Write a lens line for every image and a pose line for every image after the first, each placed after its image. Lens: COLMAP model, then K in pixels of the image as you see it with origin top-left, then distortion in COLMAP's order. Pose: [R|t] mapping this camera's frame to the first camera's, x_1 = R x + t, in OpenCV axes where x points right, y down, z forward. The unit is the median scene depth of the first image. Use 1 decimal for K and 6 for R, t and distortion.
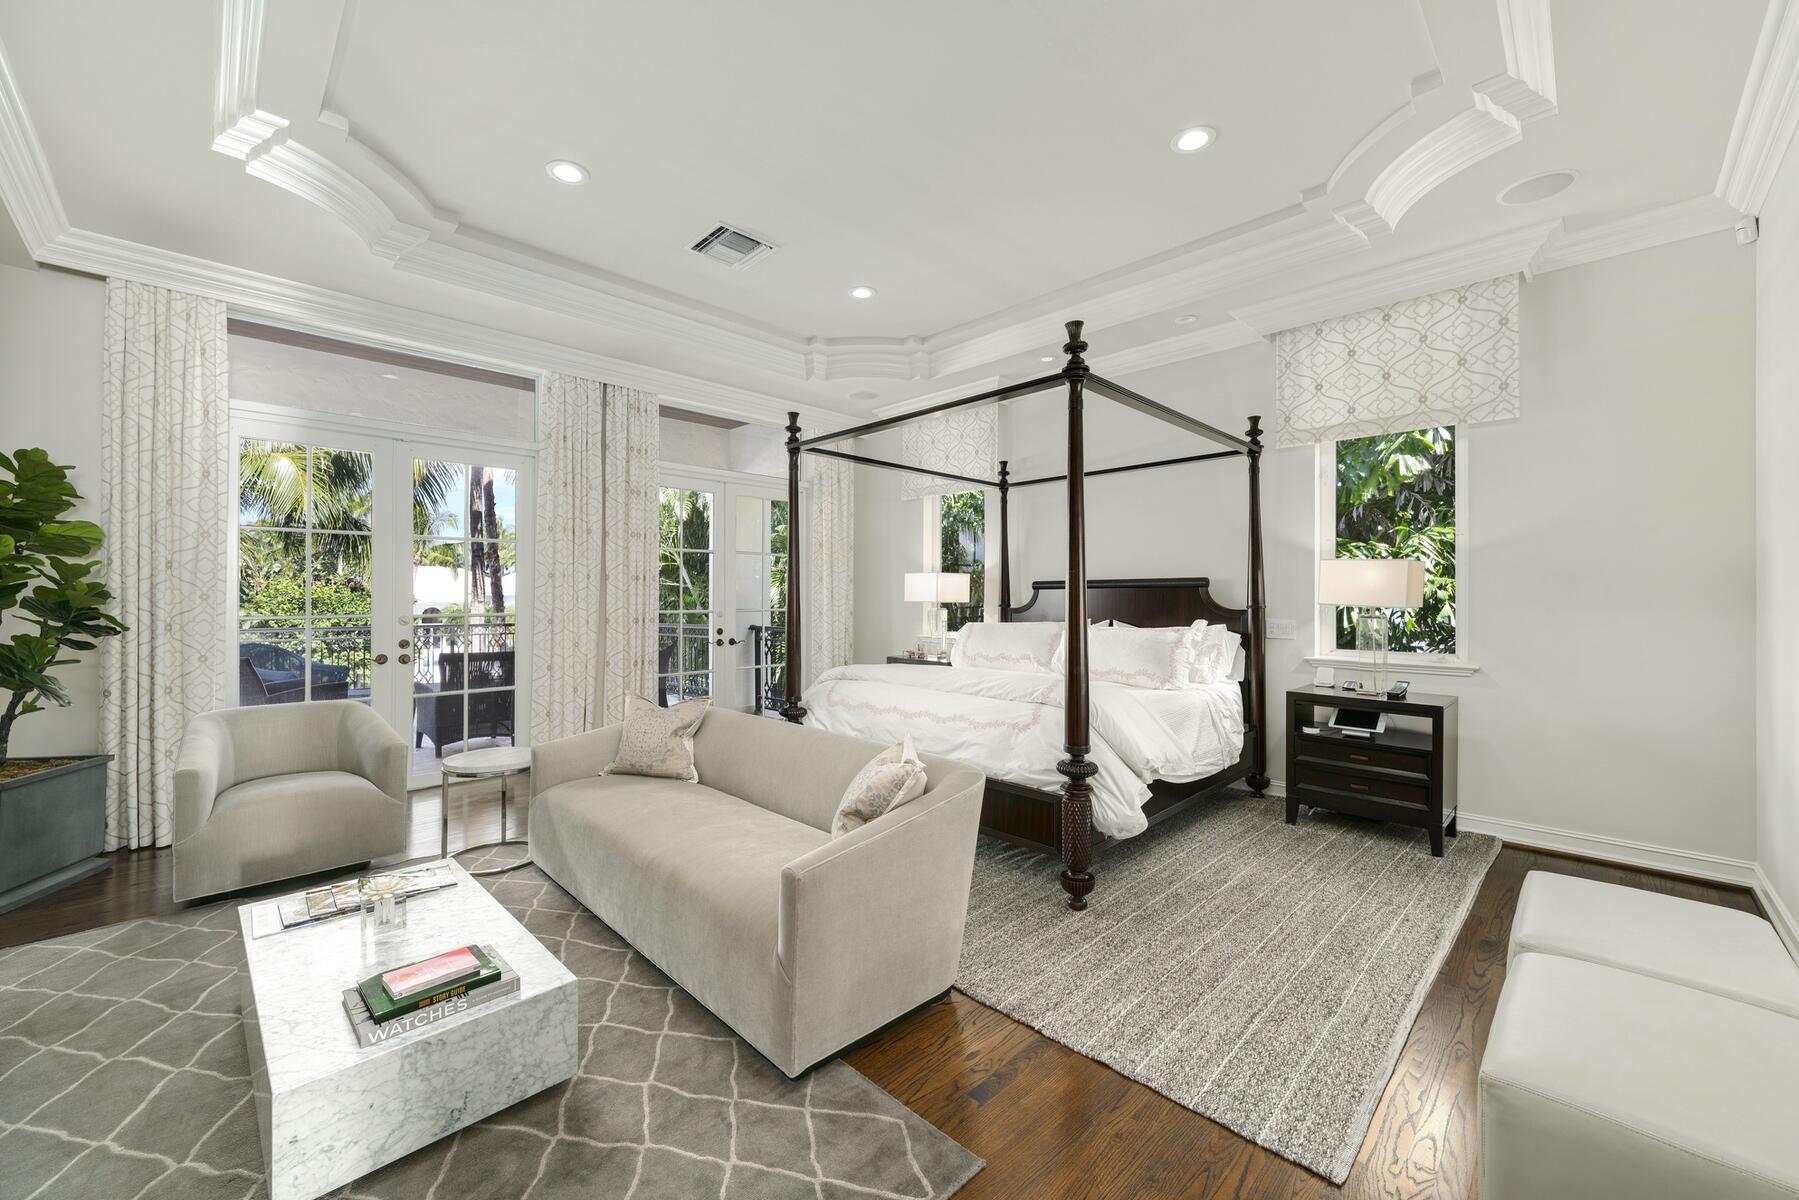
lens RADIAL K [[693.5, 0, 896.4], [0, 693.5, 596.4], [0, 0, 1]] dist [0.000271, 0.000025]
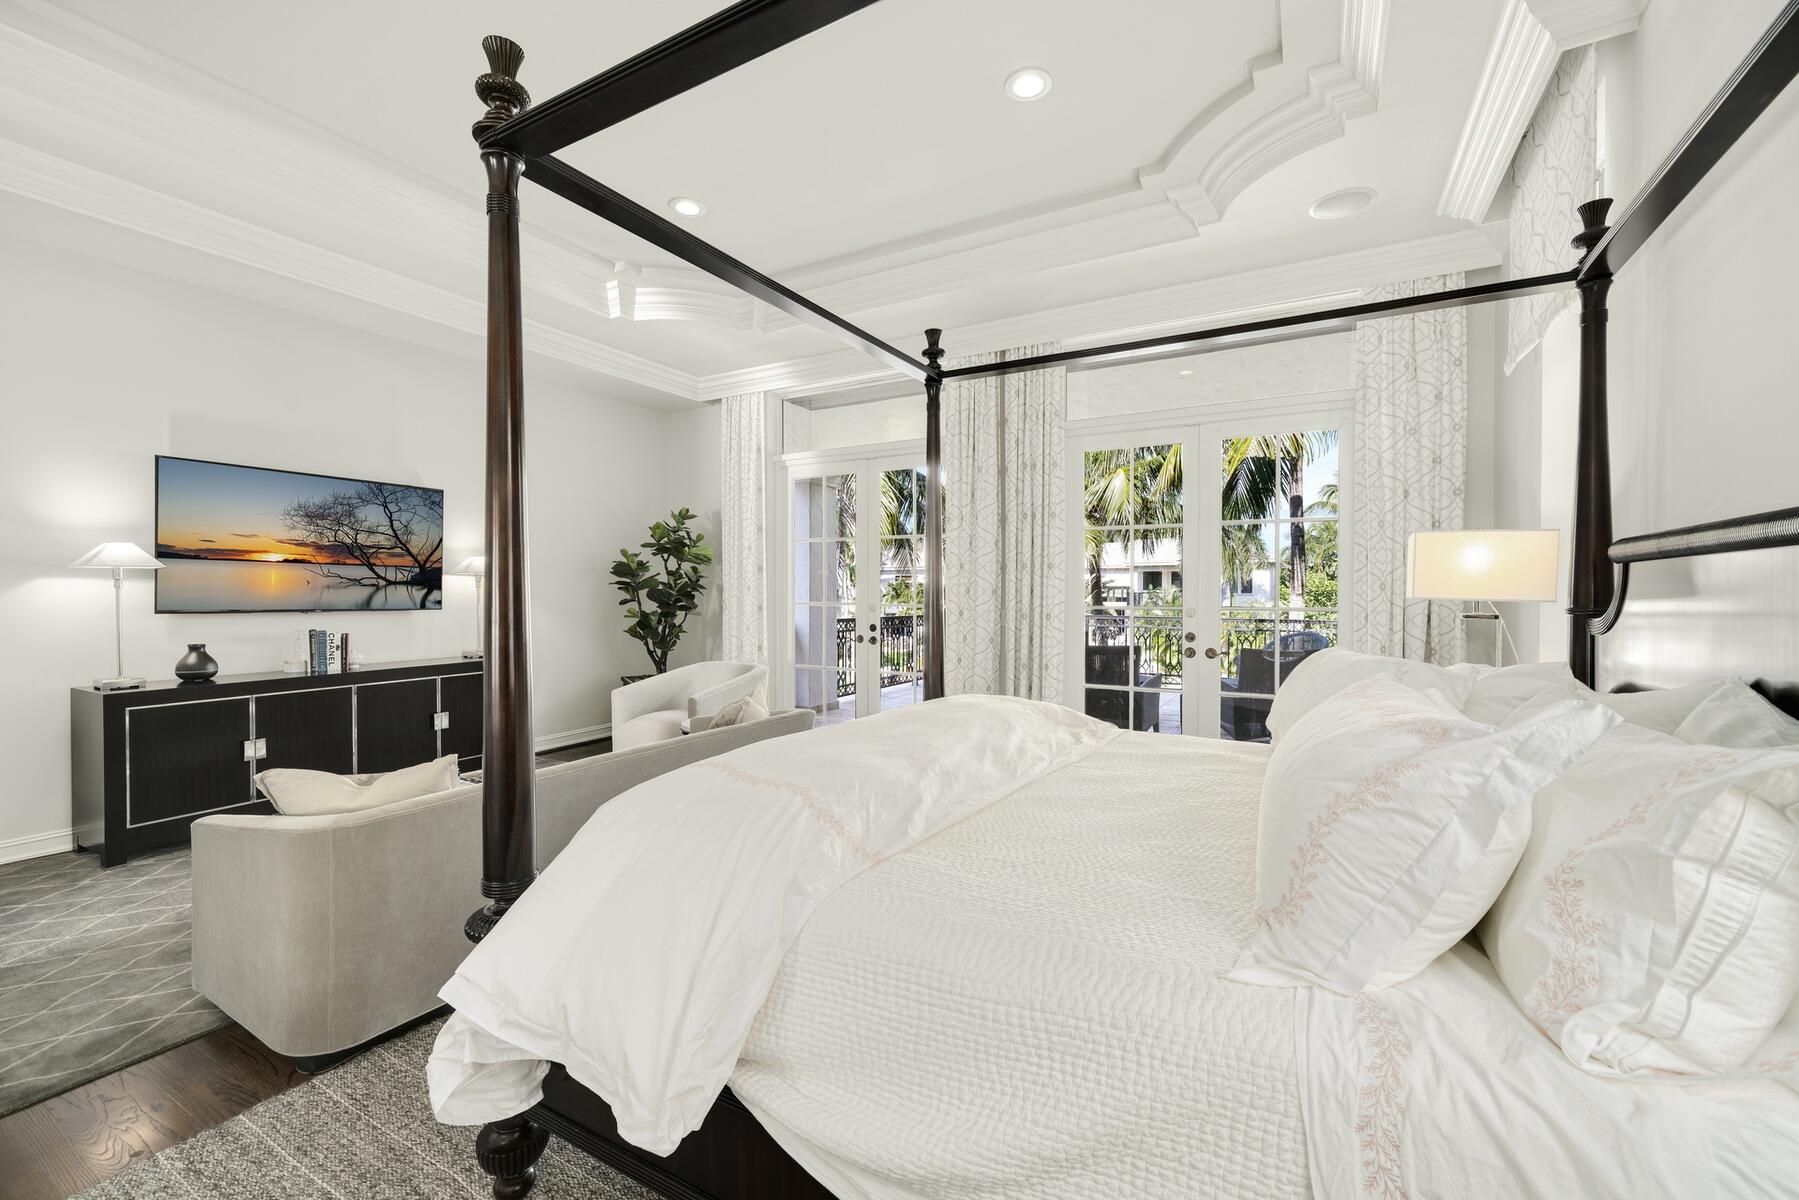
lens RADIAL K [[734.6, 0, 894.9], [0, 734.6, 598.3], [0, 0, 1]] dist [-0.000147, -0.000029]
pose [[0.261365, 0.007717, -0.965209, 0.541025], [0.000645, 0.999966, 0.008169, 0.006651], [0.965240, -0.002758, 0.261352, 0.708949]]
